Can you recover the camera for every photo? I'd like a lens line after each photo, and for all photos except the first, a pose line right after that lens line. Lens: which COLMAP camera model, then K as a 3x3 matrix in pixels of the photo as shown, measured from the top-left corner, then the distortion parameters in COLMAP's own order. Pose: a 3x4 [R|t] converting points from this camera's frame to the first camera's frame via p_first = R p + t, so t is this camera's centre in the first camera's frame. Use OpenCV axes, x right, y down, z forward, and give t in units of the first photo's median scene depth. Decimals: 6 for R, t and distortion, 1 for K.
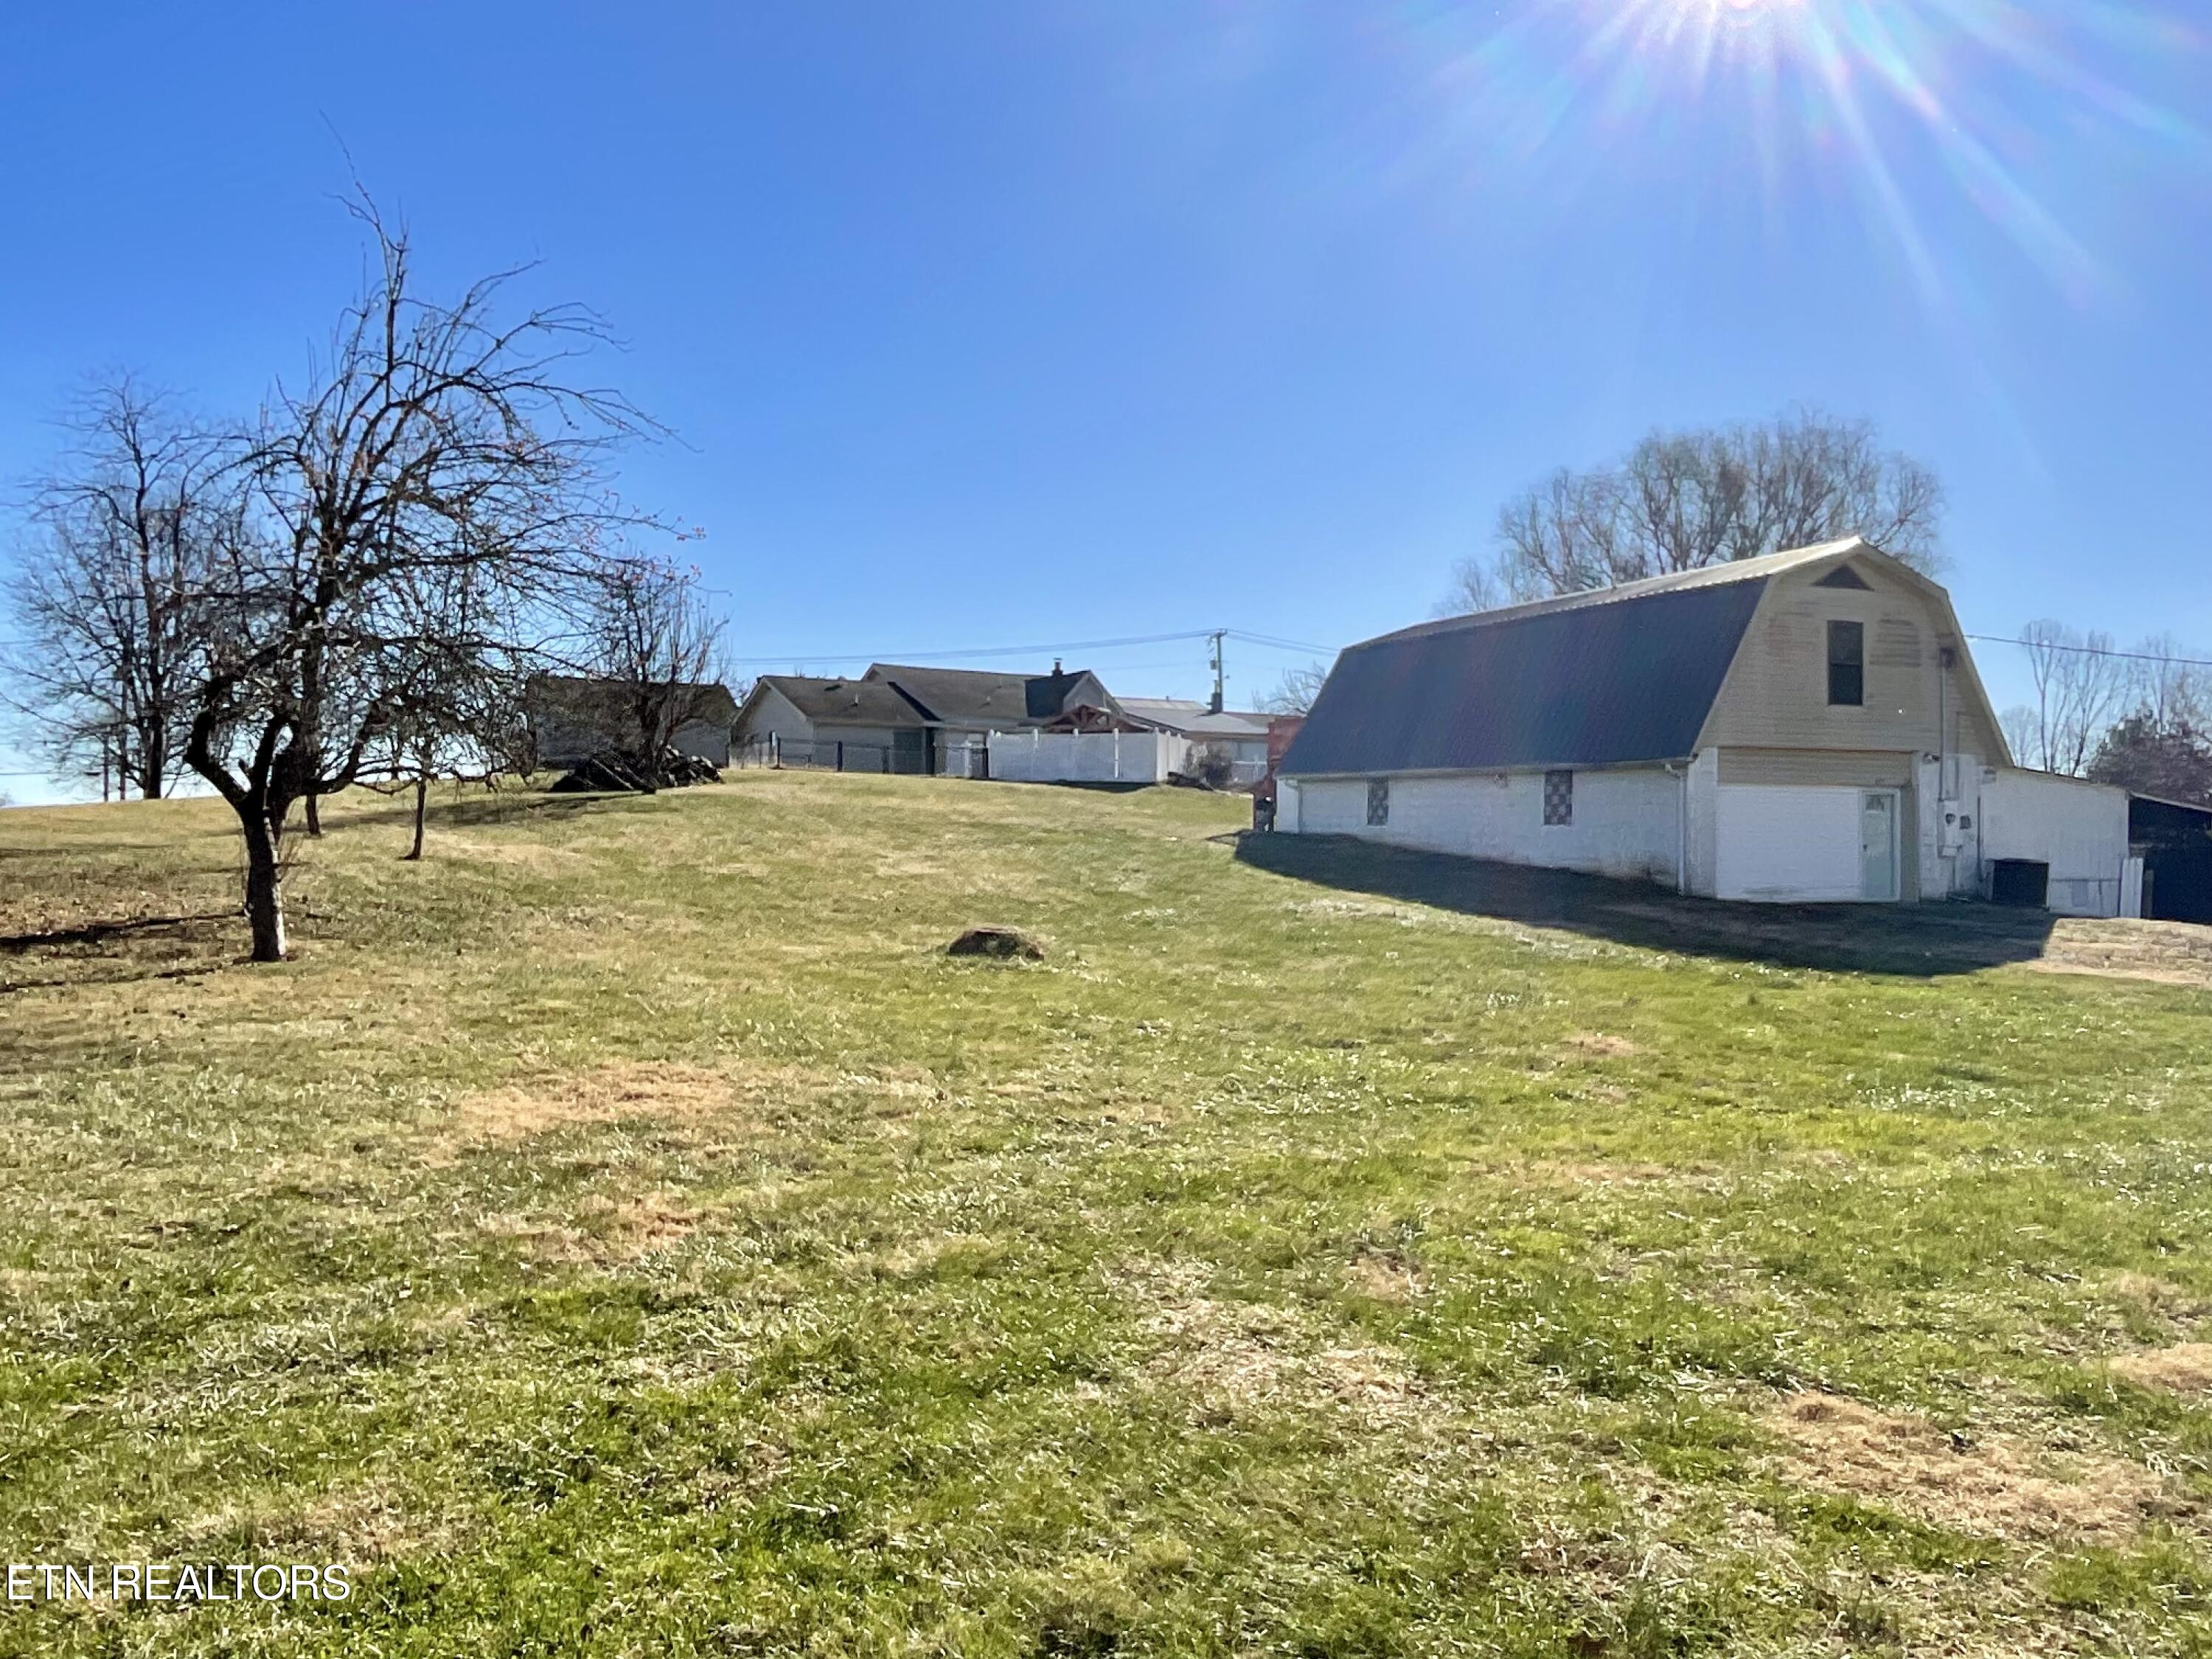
lens RADIAL K [[1530.6, 0, 1106.0], [0, 1530.6, 829.5], [0, 0, 1]] dist [-0.000042, -0.000608]
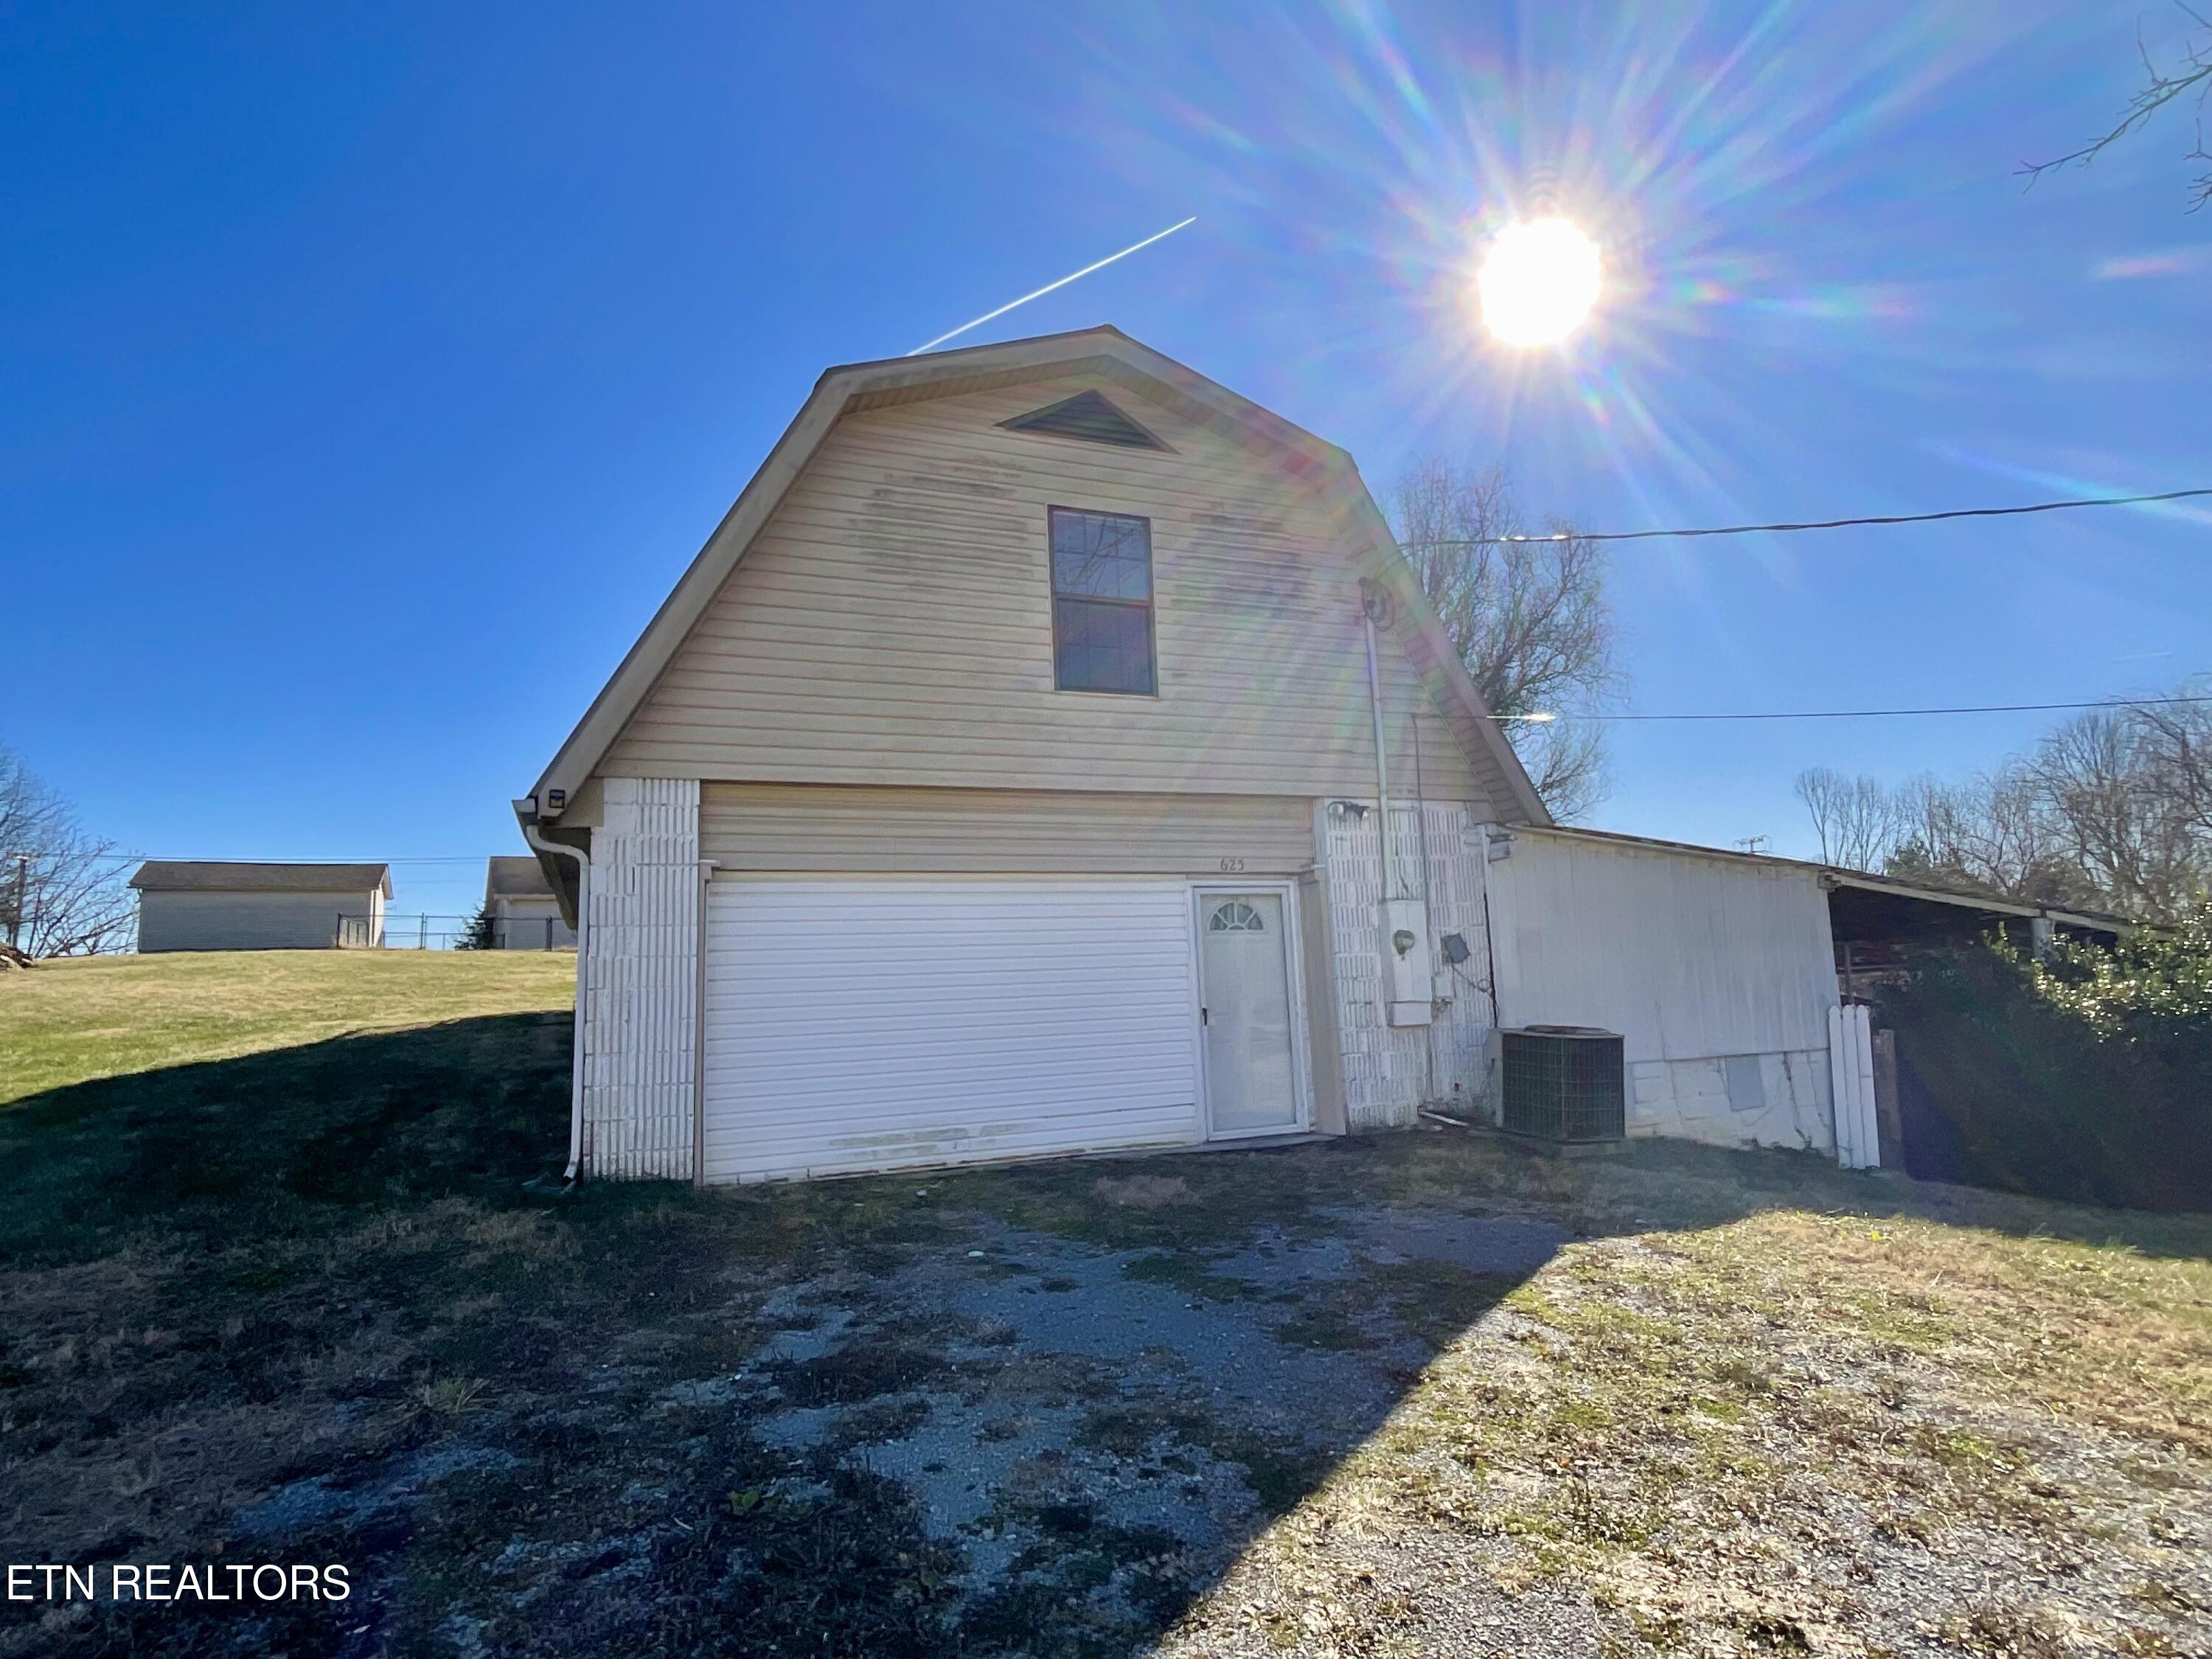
lens RADIAL K [[1155.8, 0, 1106.0], [0, 1155.8, 829.5], [0, 0, 1]] dist [0.000606, 0.000090]
pose [[0.998699, -0.046191, -0.021586, 0.467806], [0.042810, 0.989638, -0.137053, 0.002945], [0.027692, 0.135951, 0.990328, 0.650014]]
